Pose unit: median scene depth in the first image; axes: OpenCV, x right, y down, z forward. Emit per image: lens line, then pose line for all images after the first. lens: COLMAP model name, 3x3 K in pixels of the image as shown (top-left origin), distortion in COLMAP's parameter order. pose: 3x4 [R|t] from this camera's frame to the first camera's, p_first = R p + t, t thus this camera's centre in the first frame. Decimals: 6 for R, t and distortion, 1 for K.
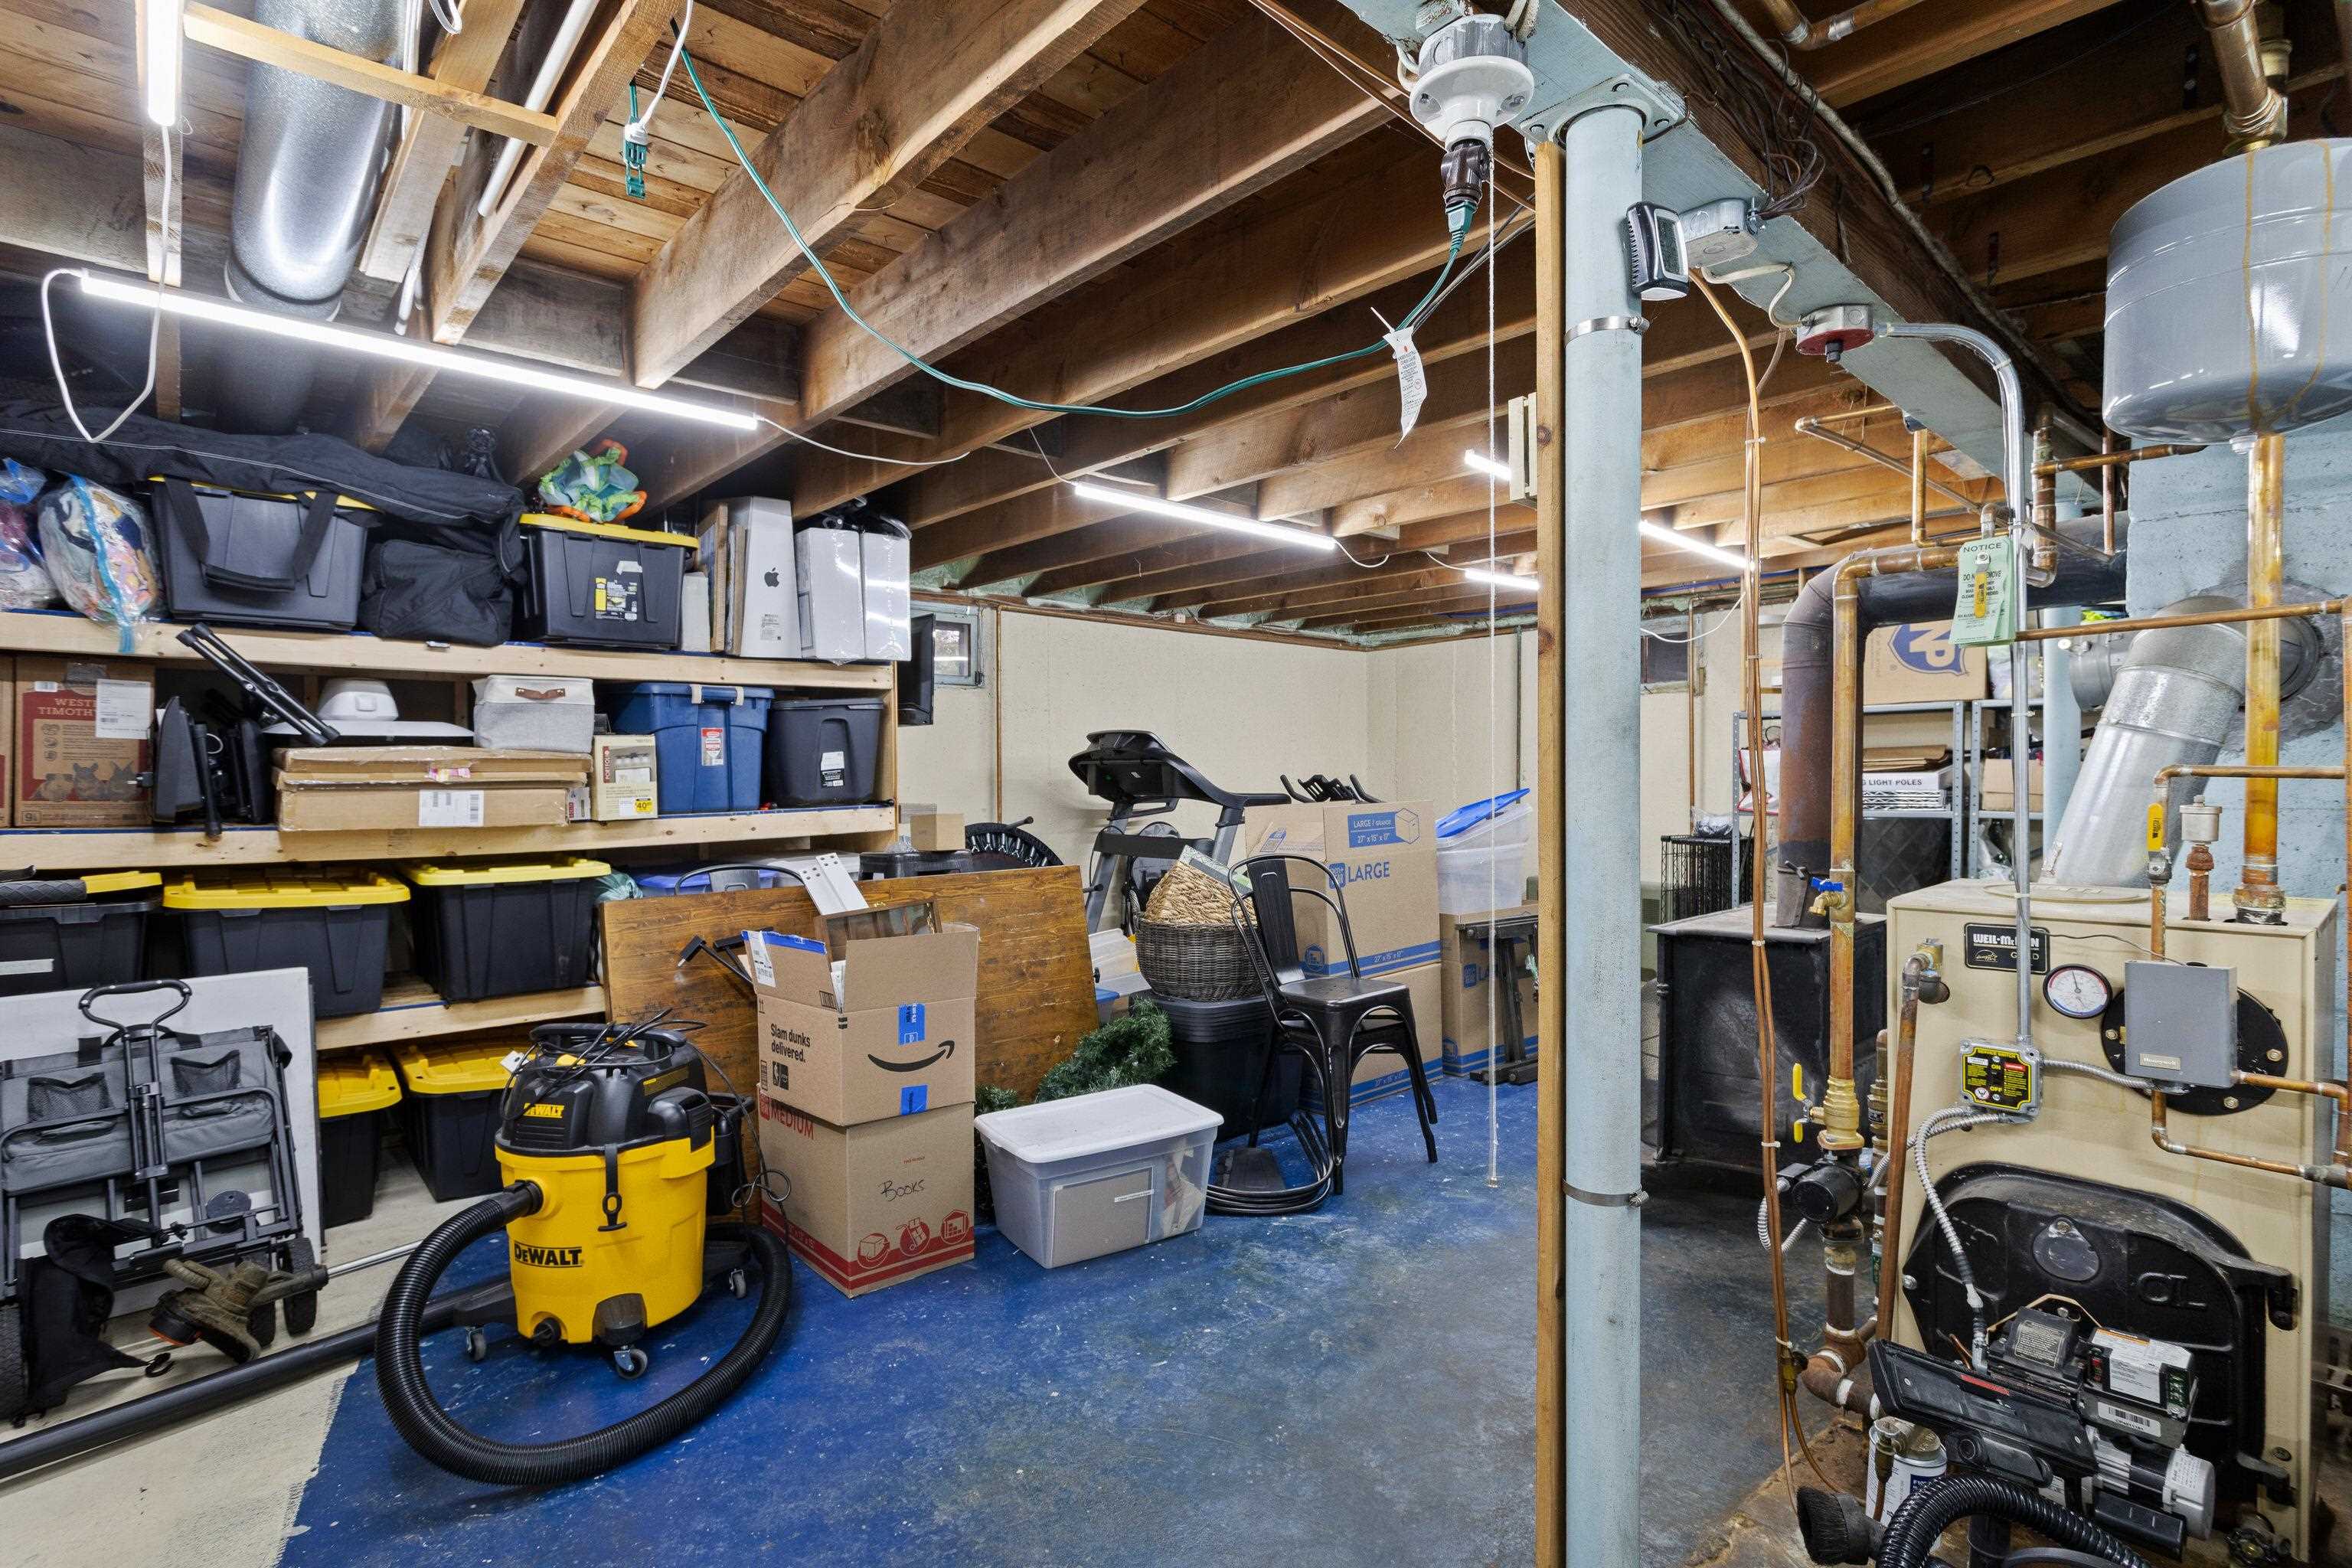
lens RADIAL K [[1100.4, 0, 1173.8], [0, 1100.4, 786.7], [0, 0, 1]] dist [0.001033, 0.000181]
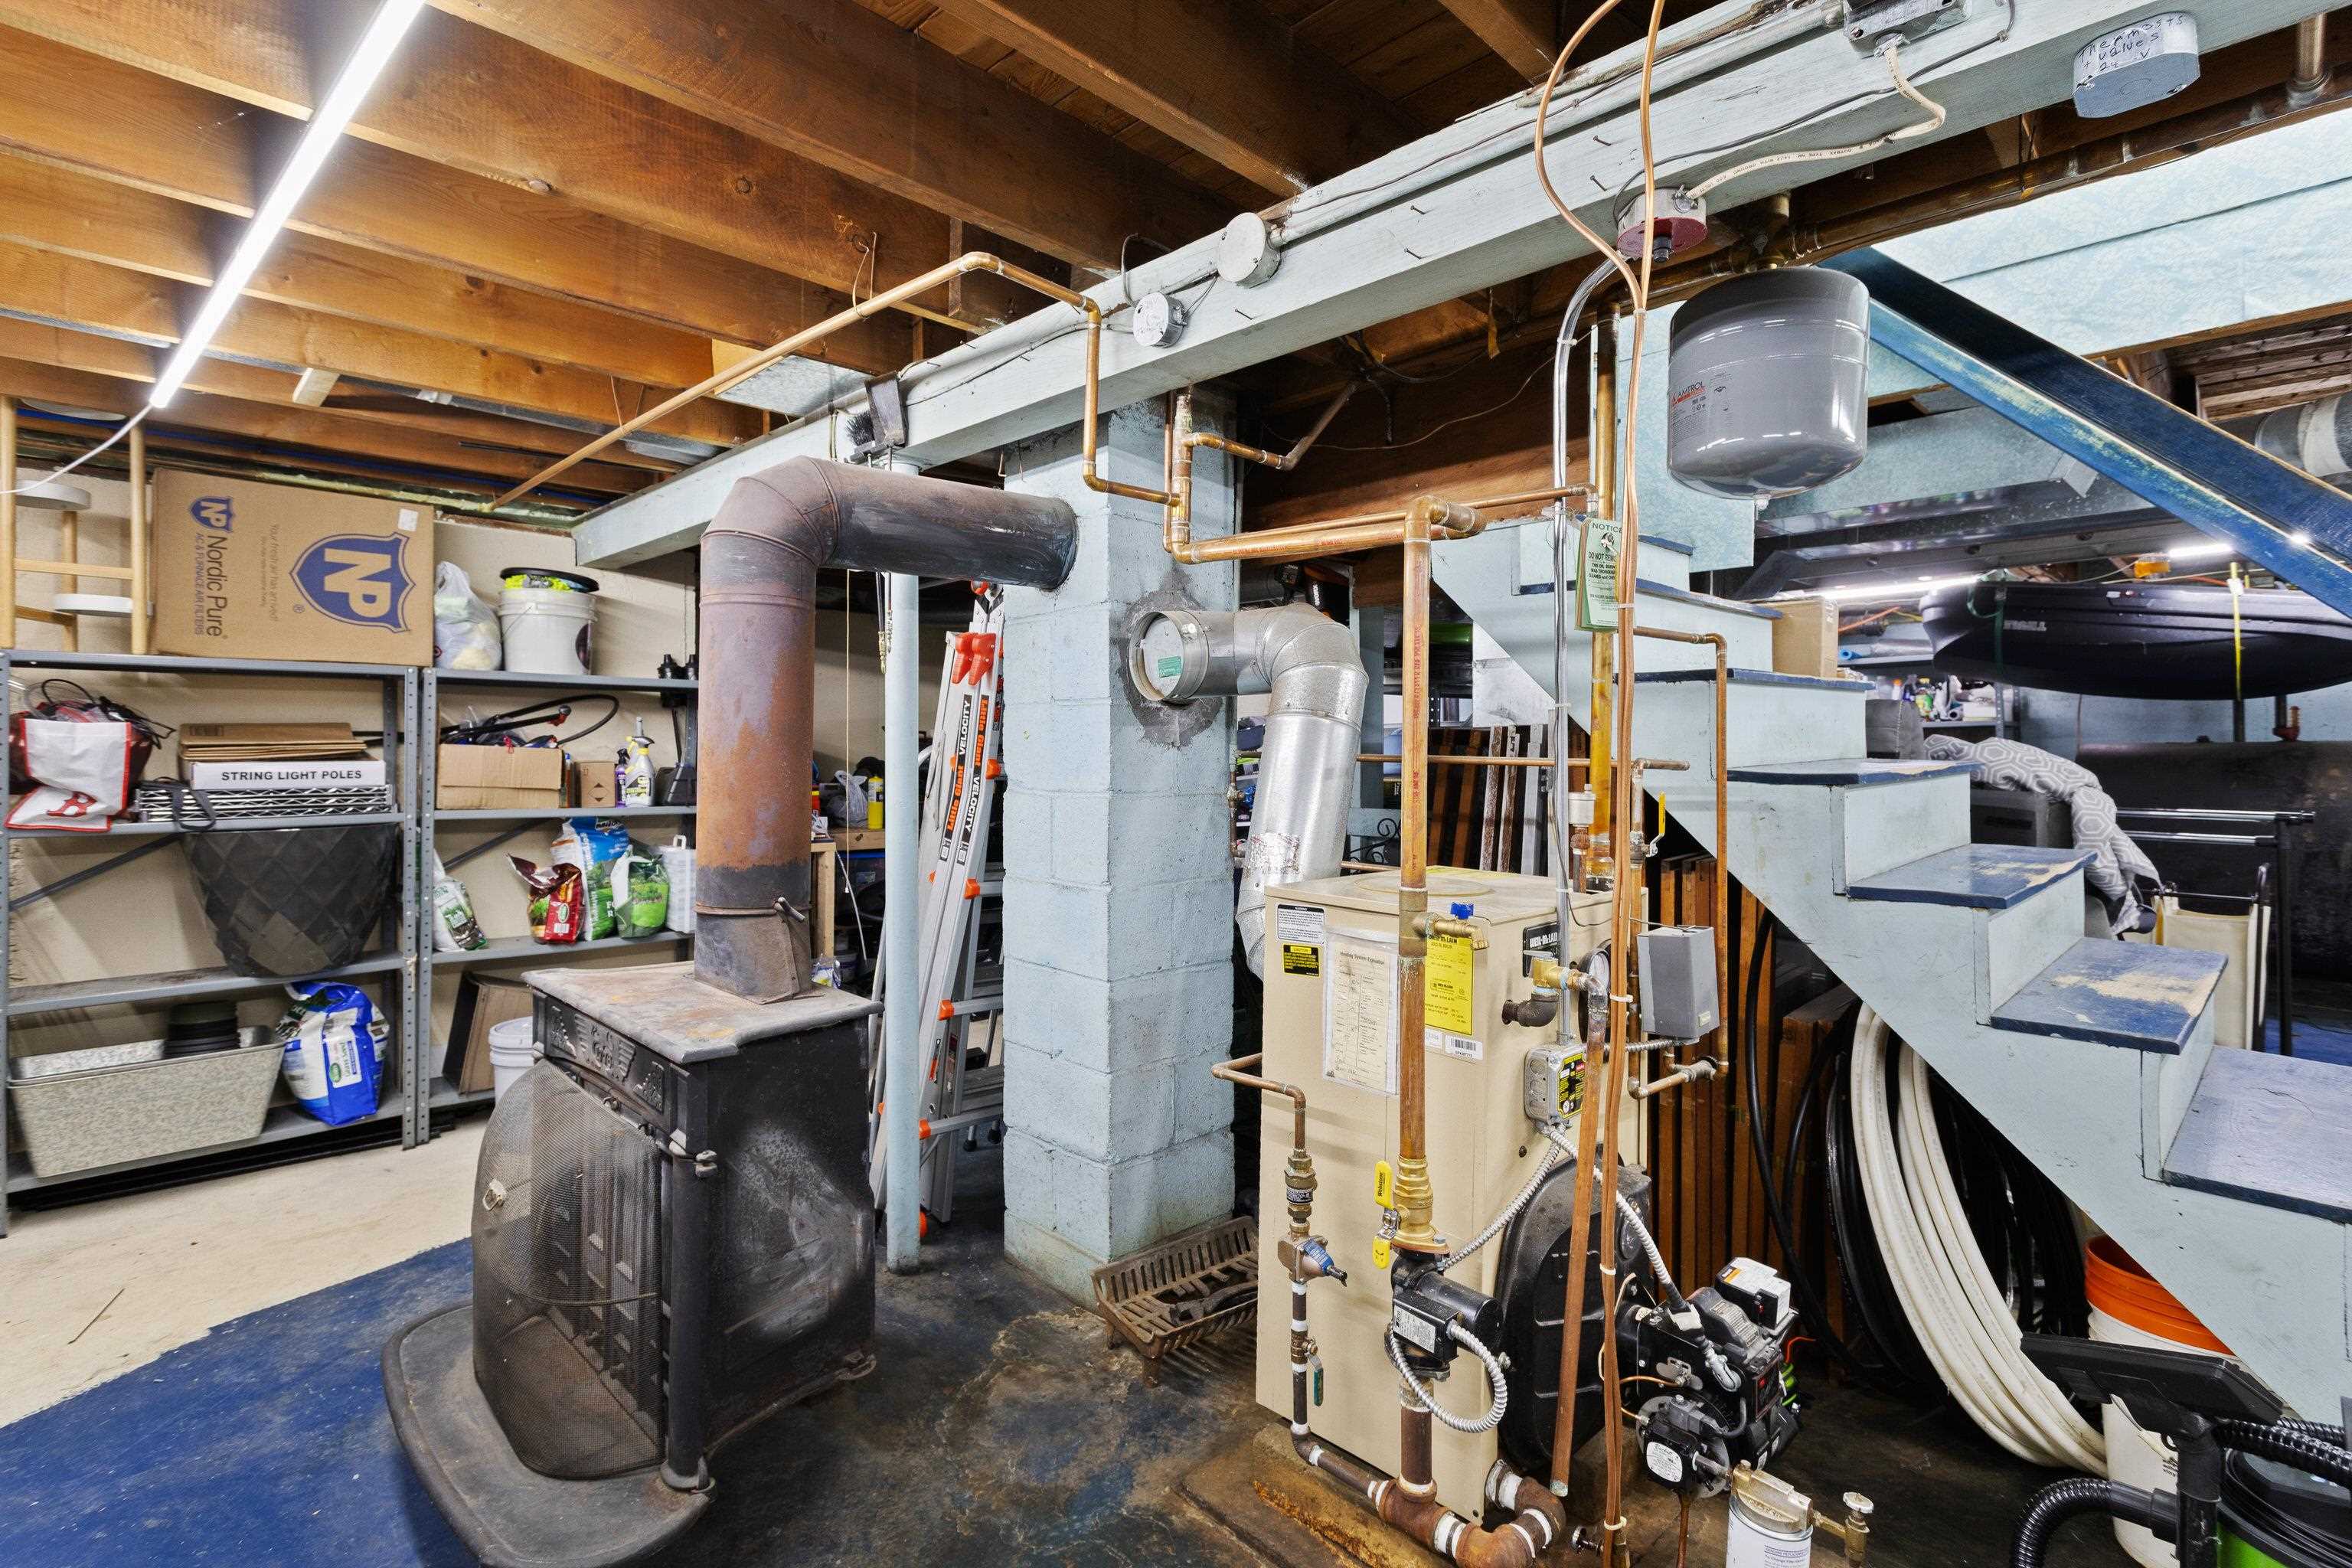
lens RADIAL K [[1100.4, 0, 1172.9], [0, 1100.4, 775.2], [0, 0, 1]] dist [0.001033, 0.000181]
pose [[-0.038094, -0.006776, 0.999251, -0.063362], [0.008837, 0.999936, 0.007118, -0.003807], [-0.999235, 0.009101, -0.038031, 0.507103]]
